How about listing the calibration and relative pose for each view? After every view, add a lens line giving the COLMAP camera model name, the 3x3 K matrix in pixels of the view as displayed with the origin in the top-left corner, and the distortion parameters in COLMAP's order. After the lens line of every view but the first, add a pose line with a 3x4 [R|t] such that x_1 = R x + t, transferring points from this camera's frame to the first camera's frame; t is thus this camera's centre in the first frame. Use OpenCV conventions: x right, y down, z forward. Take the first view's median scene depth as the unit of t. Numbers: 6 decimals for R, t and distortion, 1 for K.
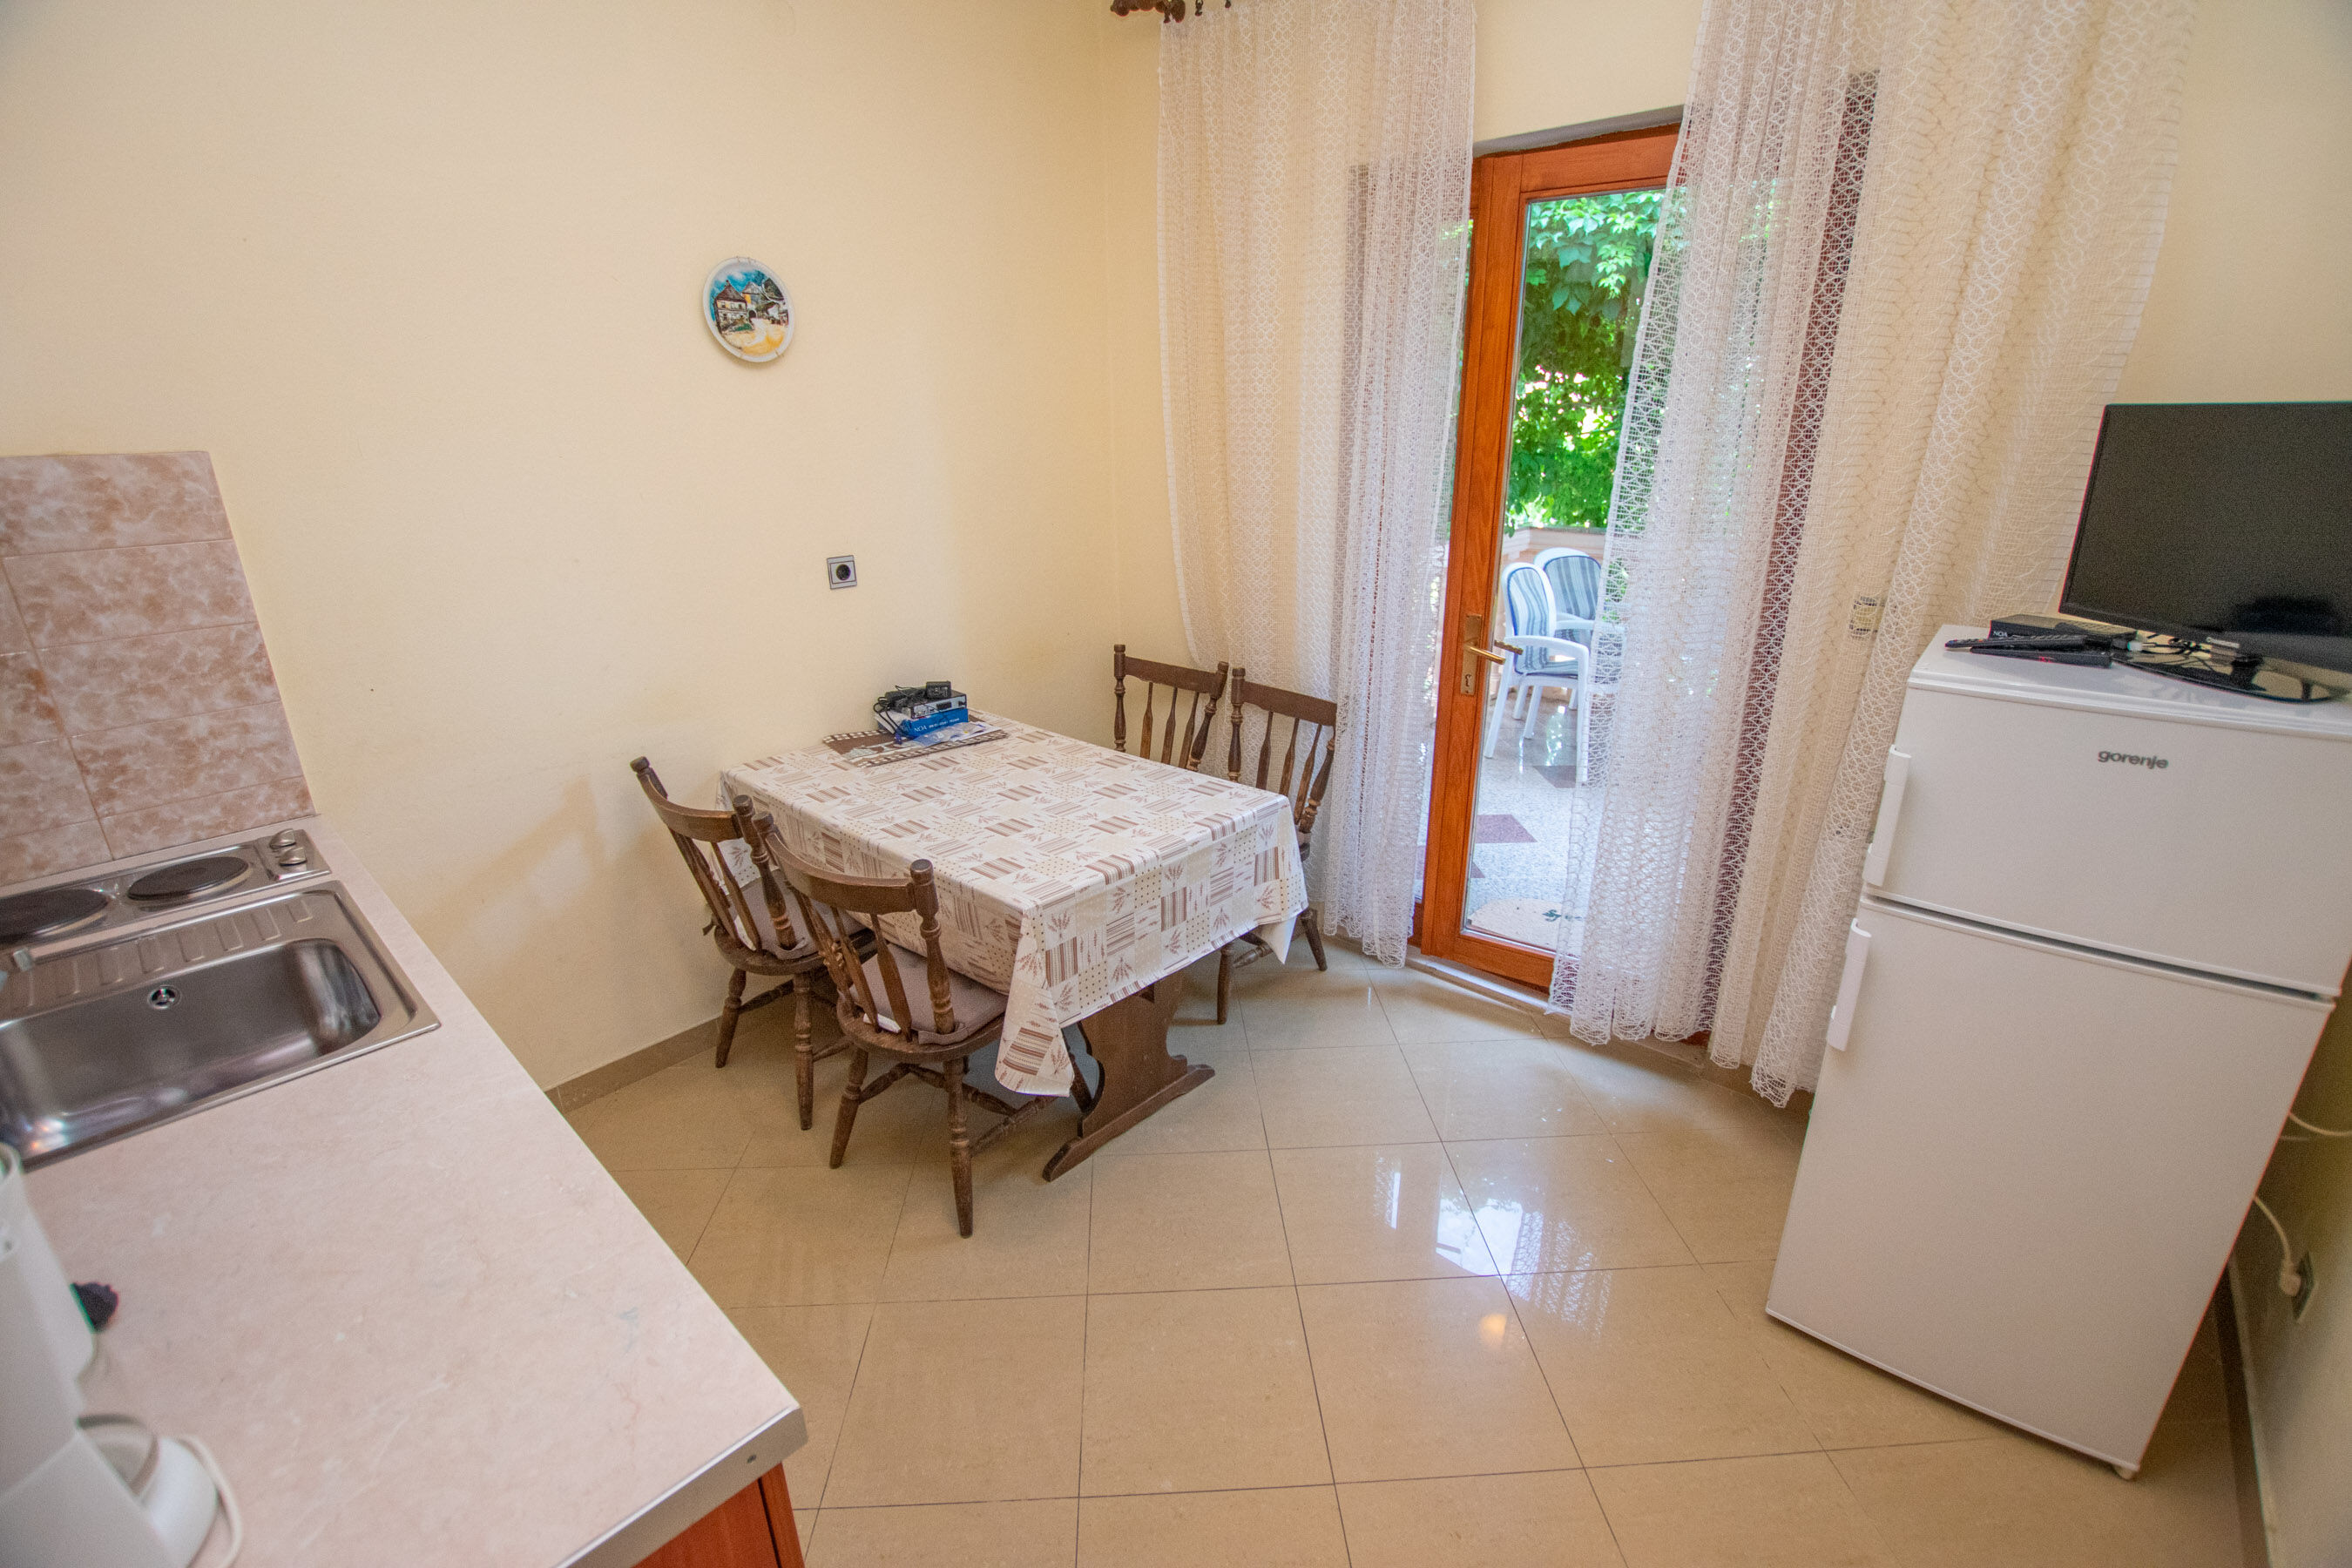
lens RADIAL K [[1066.4, 0, 1176.0], [0, 1066.4, 784.0], [0, 0, 1]] dist [-0.003934, 0.001521]
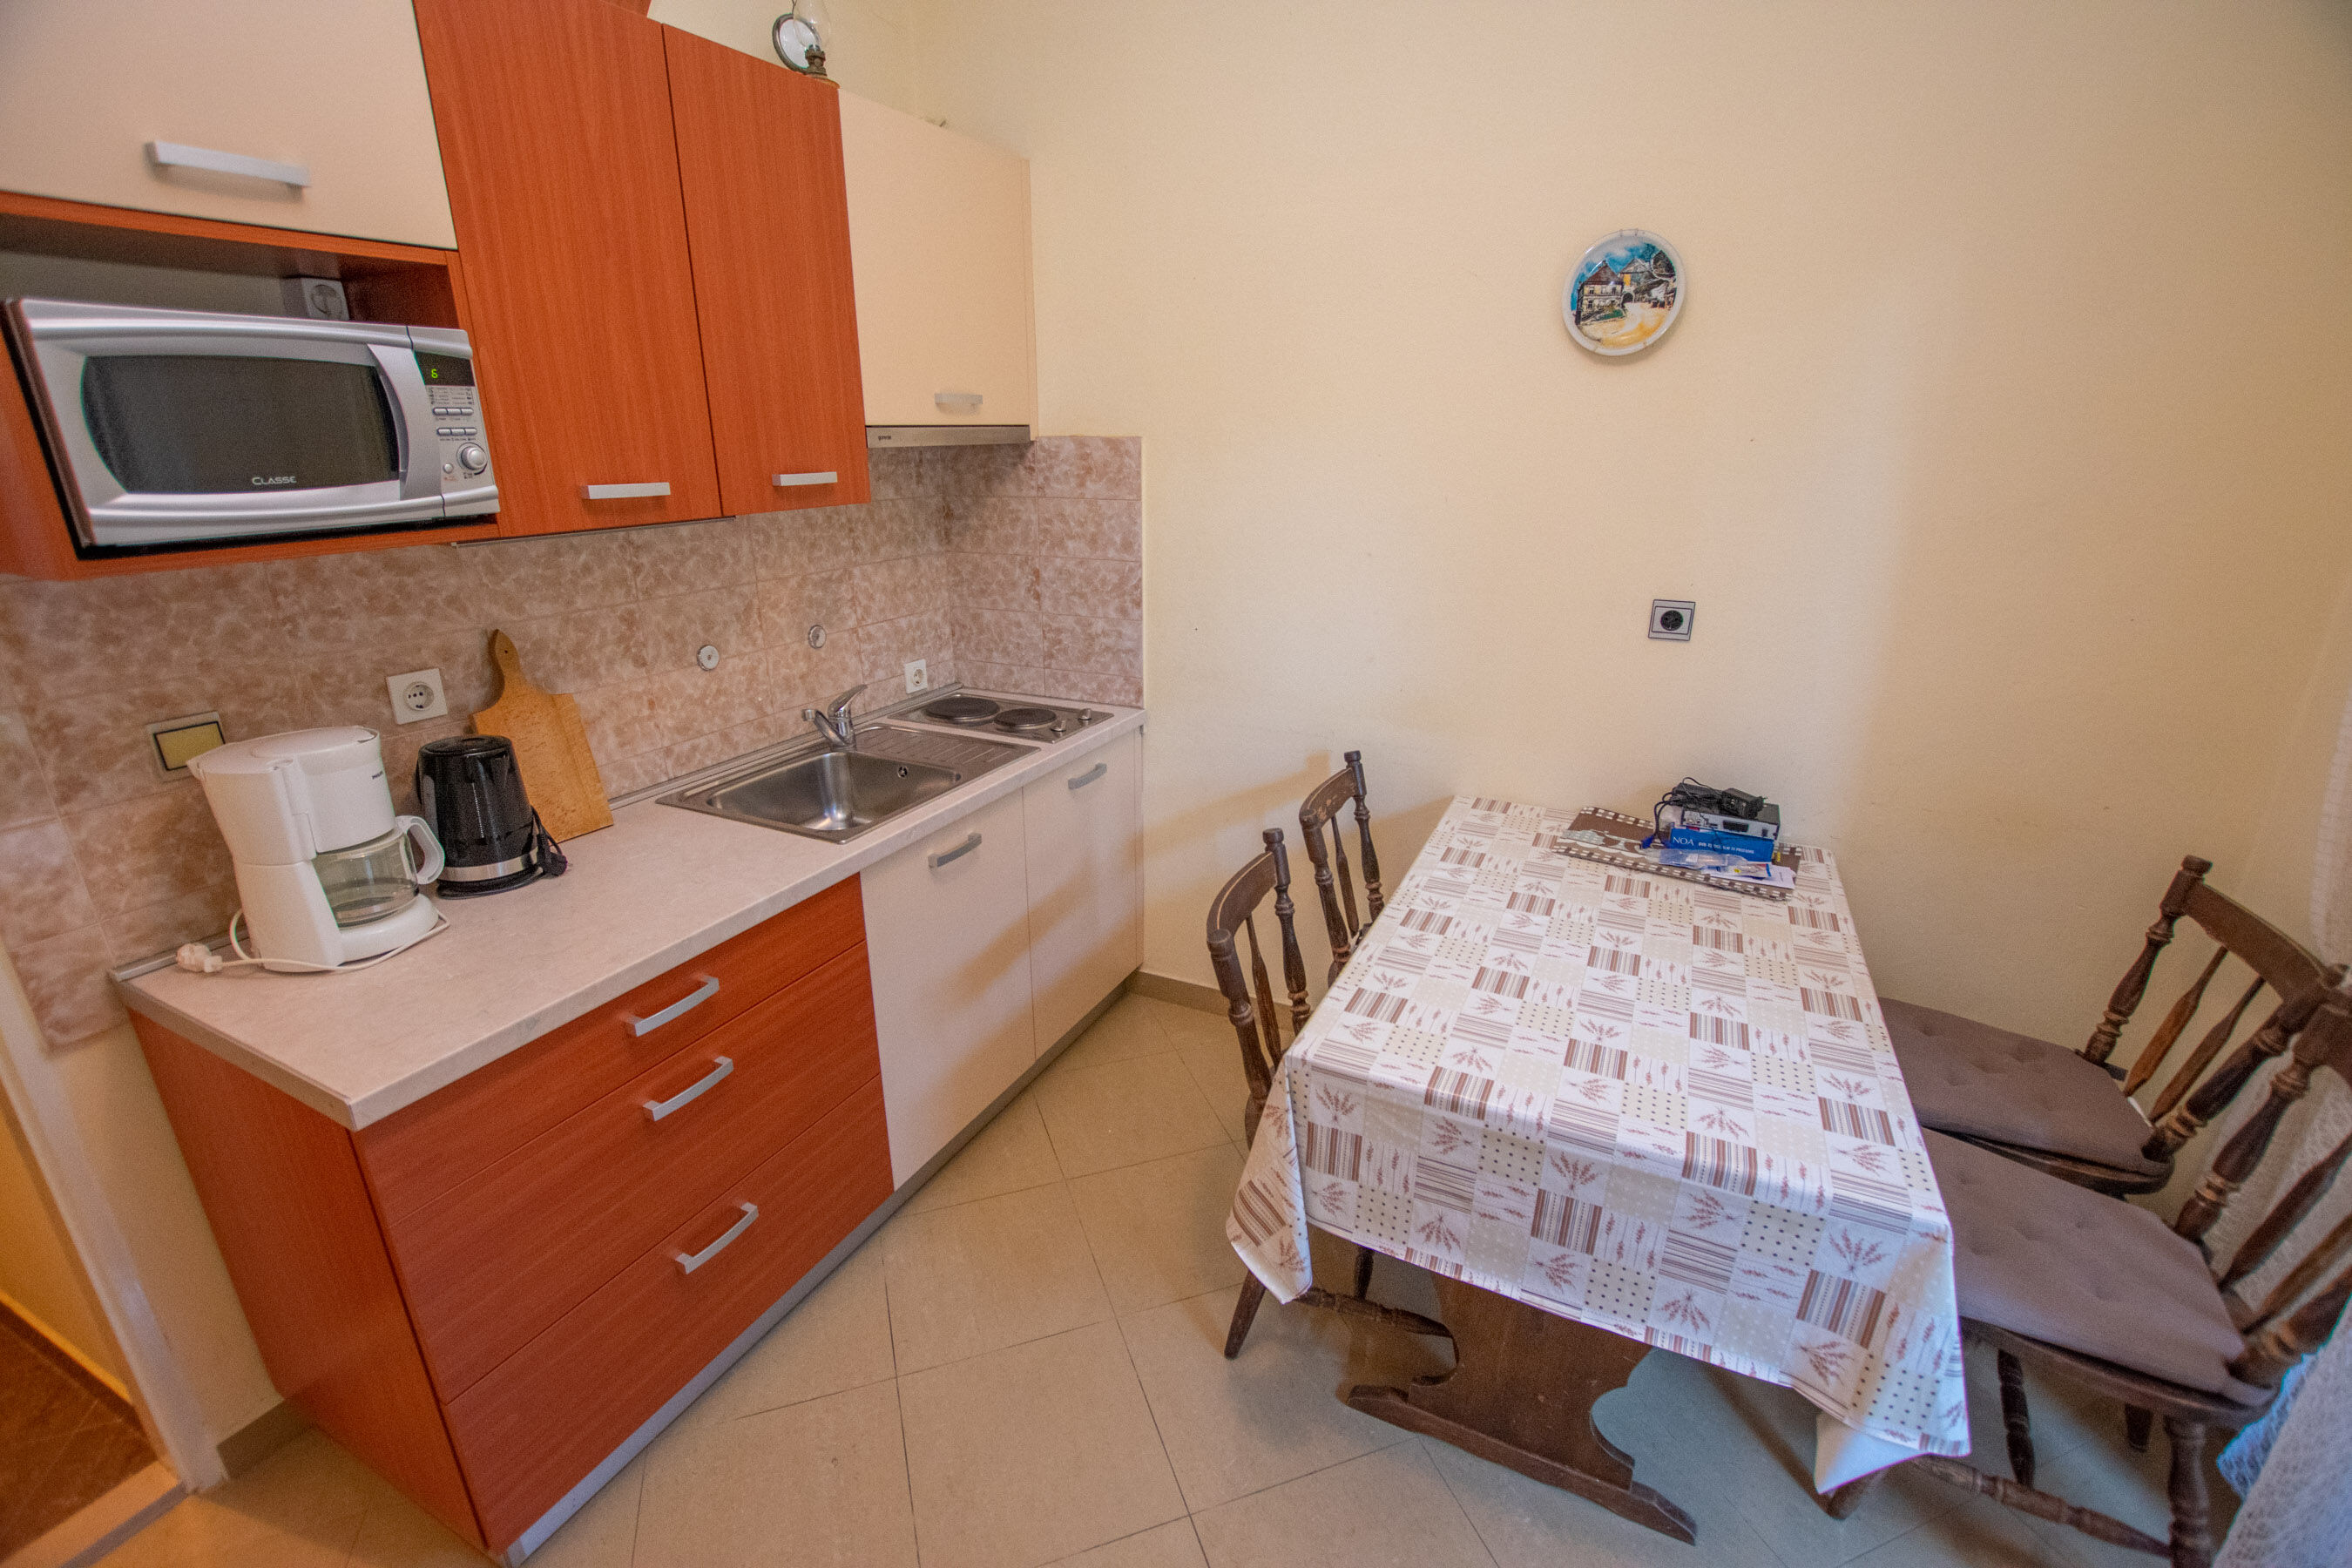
lens RADIAL K [[1066.4, 0, 1176.0], [0, 1066.4, 784.0], [0, 0, 1]] dist [-0.003934, 0.001521]
pose [[0.296908, 0.326001, -0.897535, 0.378031], [-0.323698, 0.918629, 0.226583, -0.172366], [0.898368, 0.223256, 0.378275, 0.468431]]
